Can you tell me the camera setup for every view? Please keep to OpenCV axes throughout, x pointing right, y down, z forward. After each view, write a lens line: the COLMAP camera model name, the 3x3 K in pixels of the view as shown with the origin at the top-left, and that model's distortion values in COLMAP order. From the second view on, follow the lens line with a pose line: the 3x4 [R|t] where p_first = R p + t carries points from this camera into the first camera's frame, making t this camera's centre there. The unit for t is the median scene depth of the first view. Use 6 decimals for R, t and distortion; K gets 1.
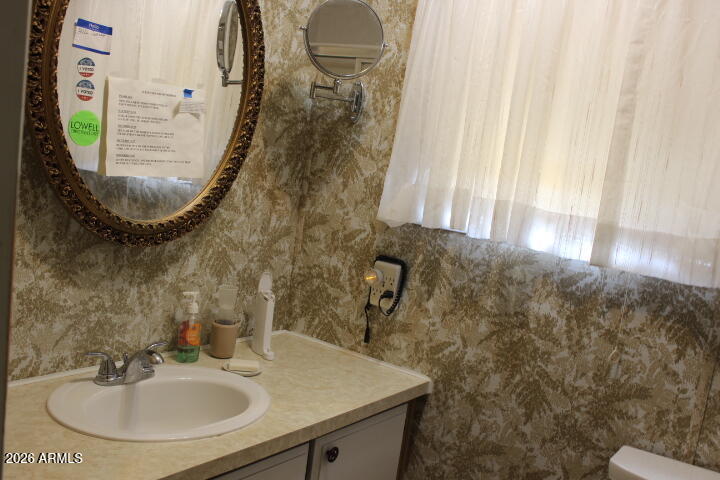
lens RADIAL K [[733.7, 0, 359.1], [0, 733.7, 240.6], [0, 0, 1]] dist [-0.067466, 0.000000]
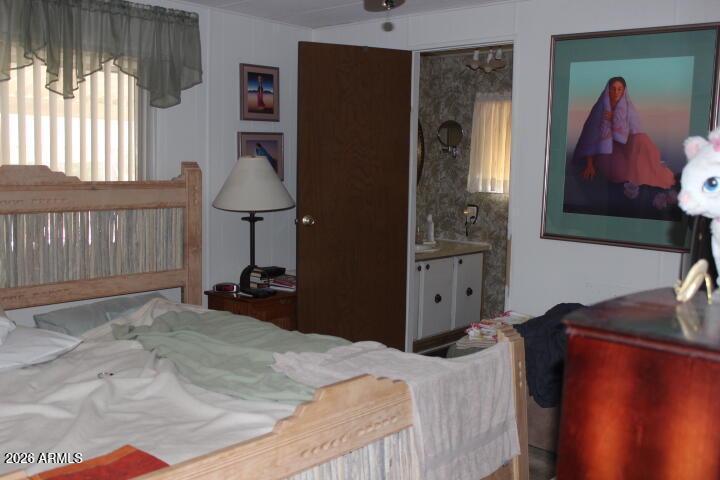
lens RADIAL K [[733.7, 0, 359.6], [0, 733.7, 237.8], [0, 0, 1]] dist [-0.067466, 0.000000]
pose [[0.987493, -0.102071, -0.120159, -0.062014], [0.099326, 0.994643, -0.028635, 0.191289], [0.122438, 0.016342, 0.992342, -1.916962]]
